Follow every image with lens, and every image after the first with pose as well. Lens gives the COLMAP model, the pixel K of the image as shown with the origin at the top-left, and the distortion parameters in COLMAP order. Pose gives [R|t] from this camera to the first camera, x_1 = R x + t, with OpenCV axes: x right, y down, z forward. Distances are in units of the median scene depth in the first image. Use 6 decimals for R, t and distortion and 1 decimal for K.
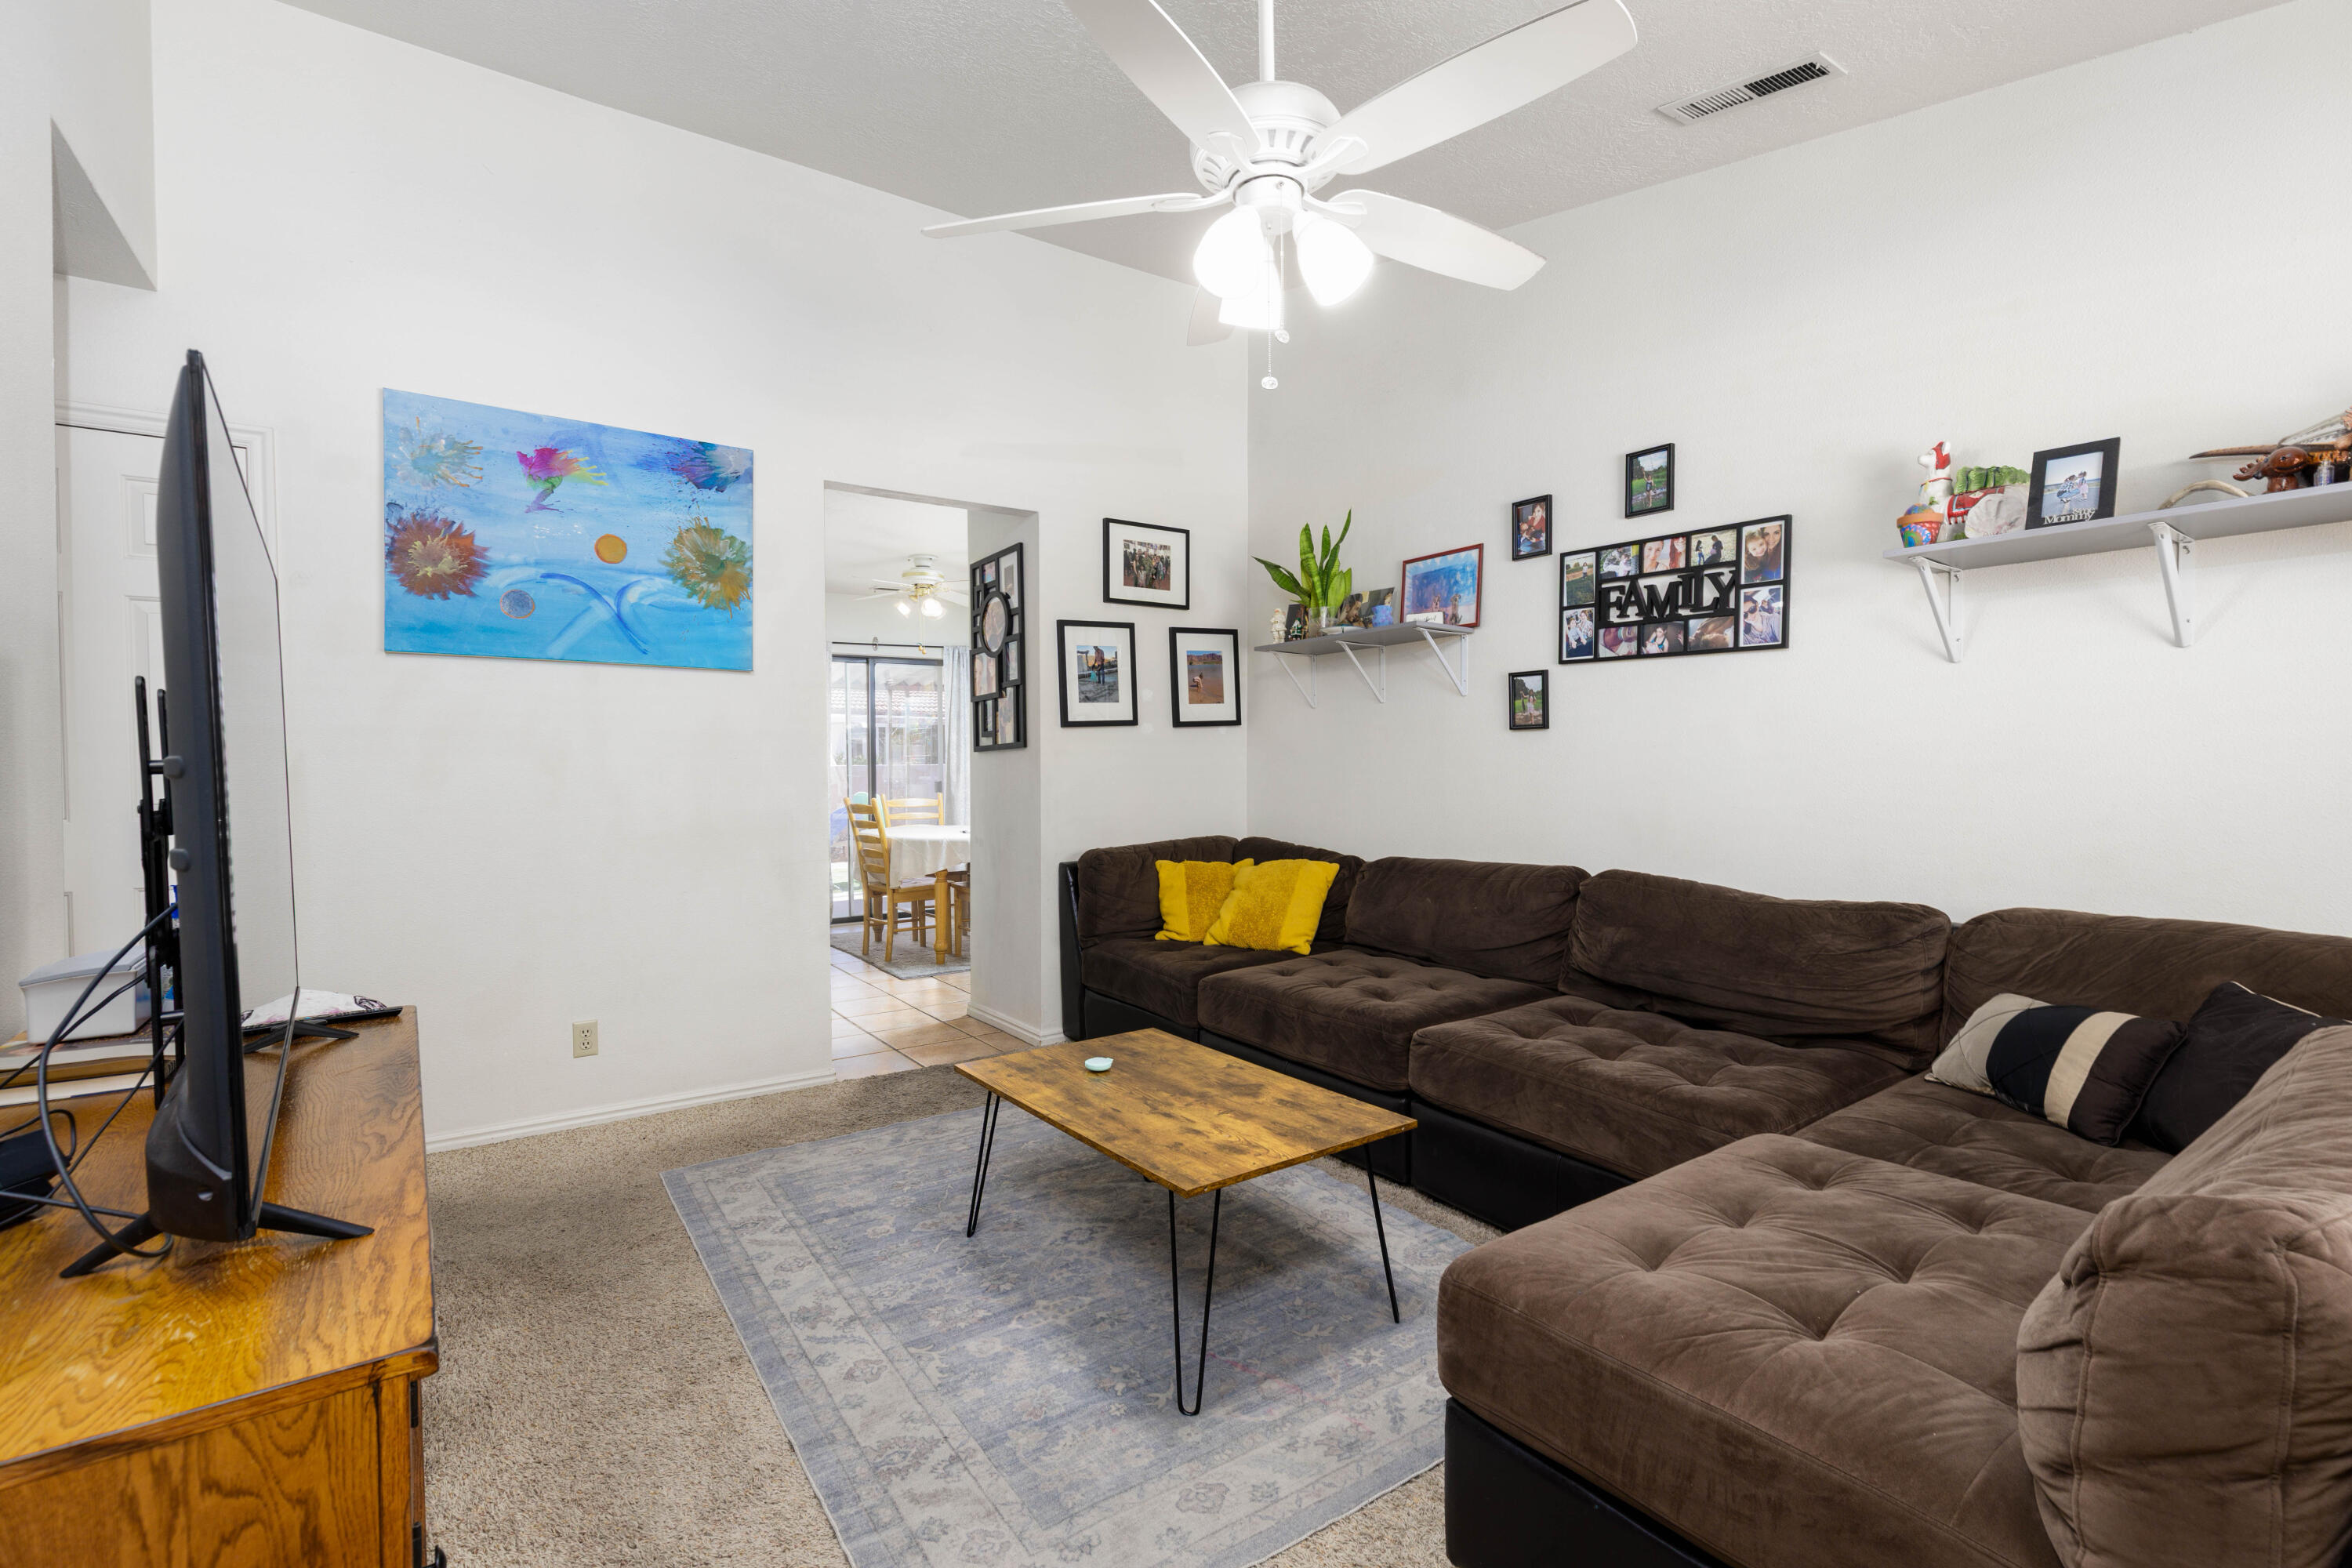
lens RADIAL K [[1050.1, 0, 1179.6], [0, 1050.1, 791.0], [0, 0, 1]] dist [0.000270, -0.000424]
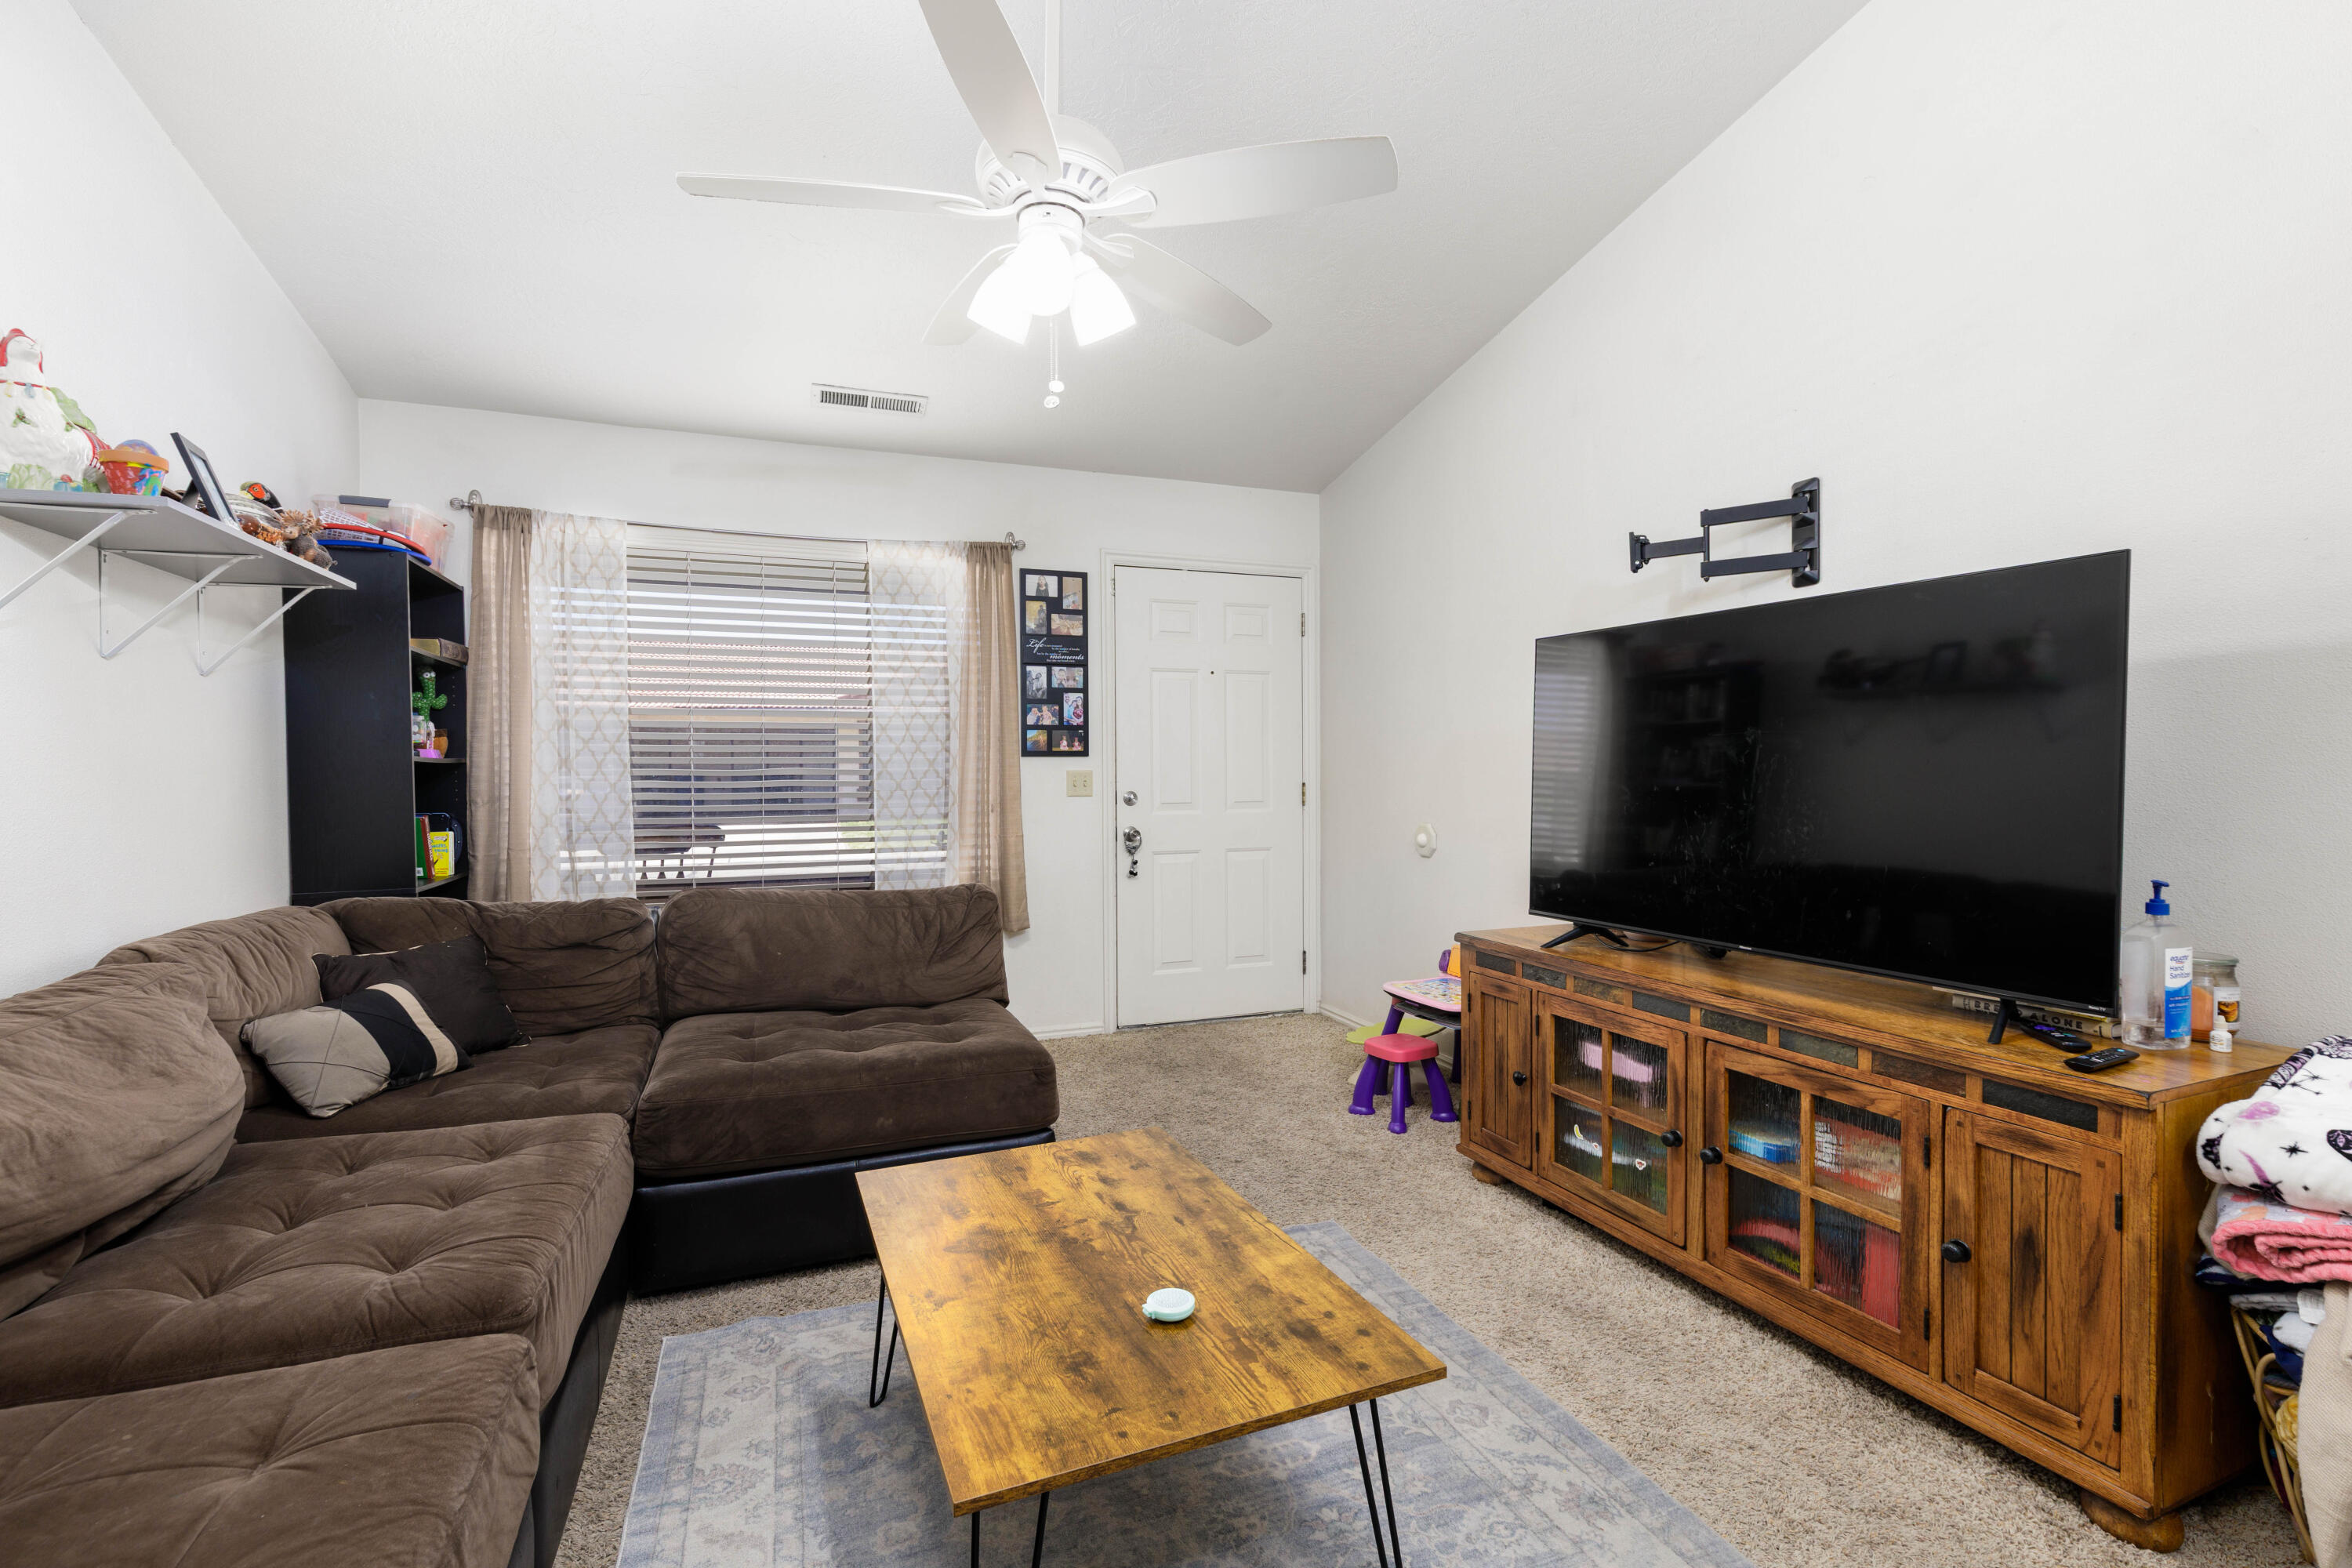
lens RADIAL K [[1050.1, 0, 1170.8], [0, 1050.1, 785.2], [0, 0, 1]] dist [0.000270, -0.000424]
pose [[-0.970315, 0.006566, 0.241757, -0.242354], [0.014377, 0.999429, 0.030562, -0.035736], [-0.241418, 0.033130, -0.969856, 1.739002]]
